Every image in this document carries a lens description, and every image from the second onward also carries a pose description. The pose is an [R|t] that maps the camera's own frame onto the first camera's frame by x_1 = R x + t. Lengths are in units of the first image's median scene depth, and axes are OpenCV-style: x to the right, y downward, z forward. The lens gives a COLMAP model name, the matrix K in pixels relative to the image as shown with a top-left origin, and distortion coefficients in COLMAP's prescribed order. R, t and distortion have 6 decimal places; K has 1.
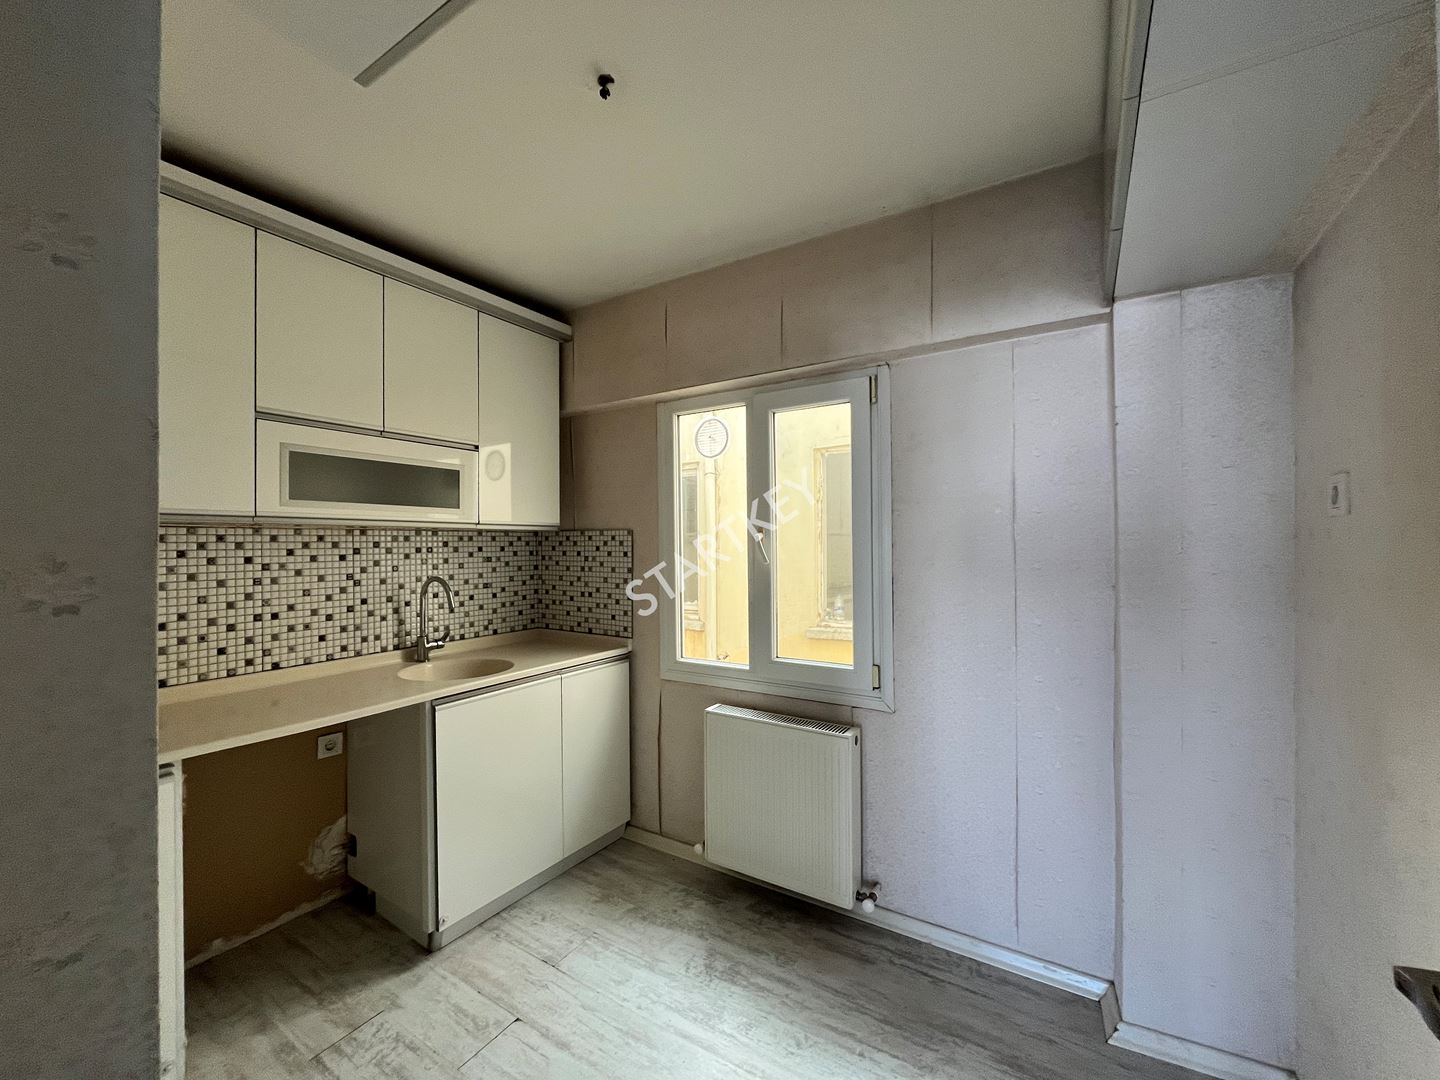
lens RADIAL K [[579.9, 0, 715.7], [0, 579.9, 538.6], [0, 0, 1]] dist [0.000193, -0.000470]
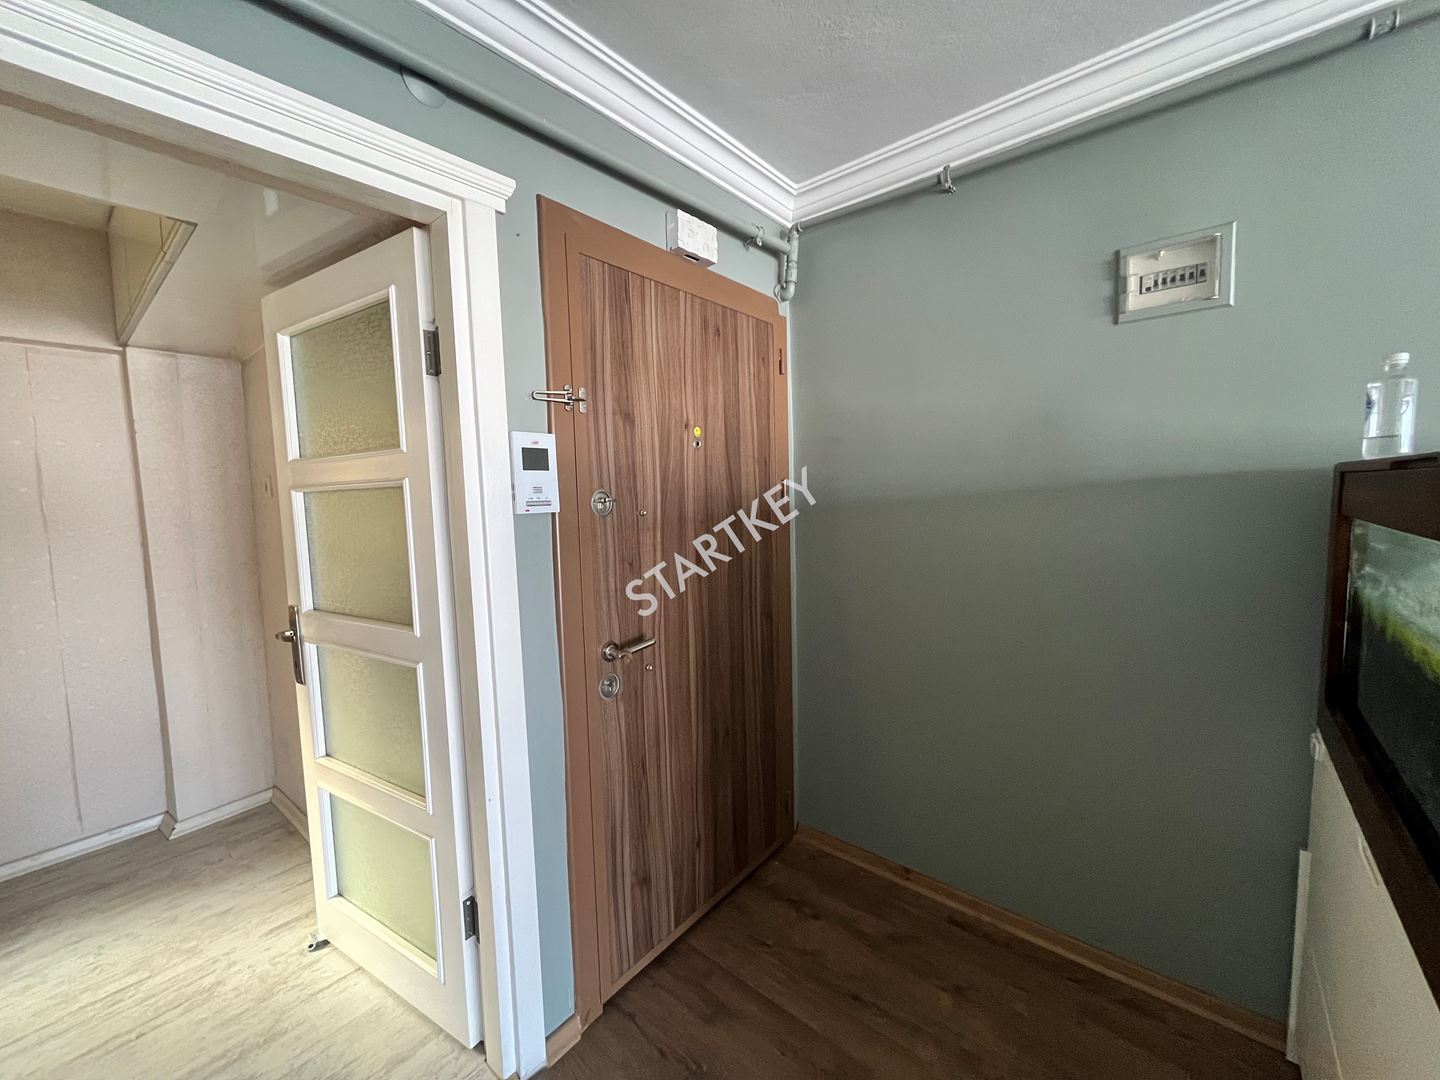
lens RADIAL K [[579.9, 0, 715.2], [0, 579.9, 542.6], [0, 0, 1]] dist [0.000193, -0.000470]
pose [[0.128692, -0.078745, 0.988553, -0.381320], [0.018277, 0.996861, 0.077028, -0.004035], [-0.991516, 0.008155, 0.129728, -0.410821]]
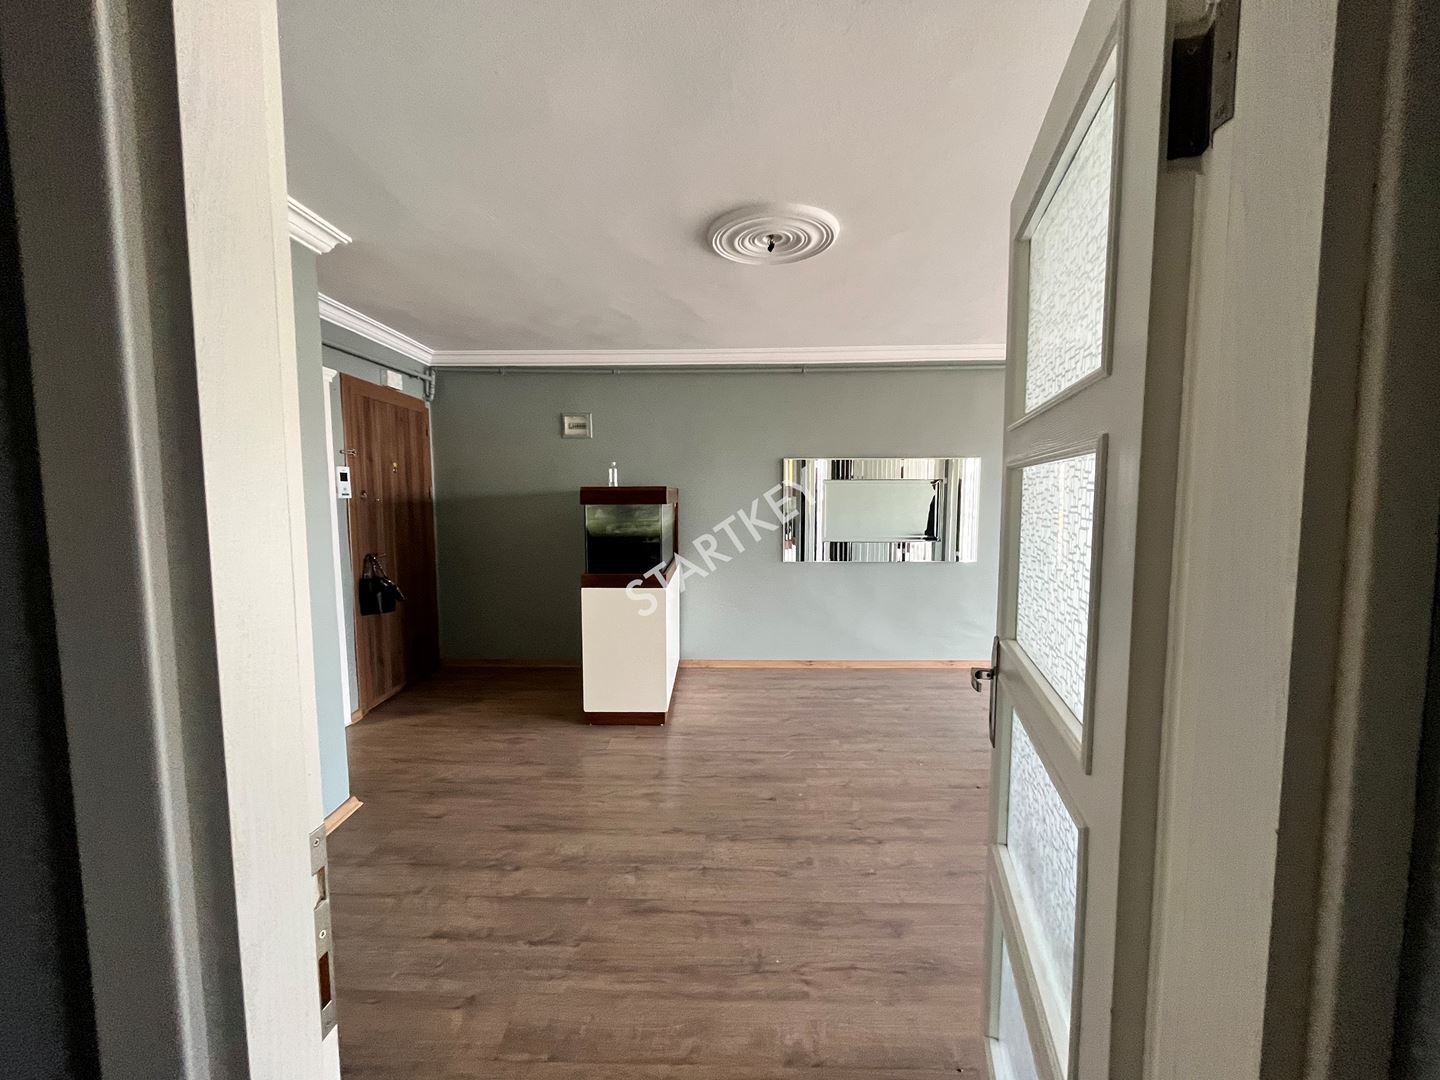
lens RADIAL K [[579.9, 0, 719.4], [0, 579.9, 541.3], [0, 0, 1]] dist [0.000193, -0.000470]
pose [[-0.542060, -0.056908, 0.838410, -1.527042], [0.003028, 0.997566, 0.069668, 0.016351], [-0.840334, 0.040304, -0.540568, -0.170768]]
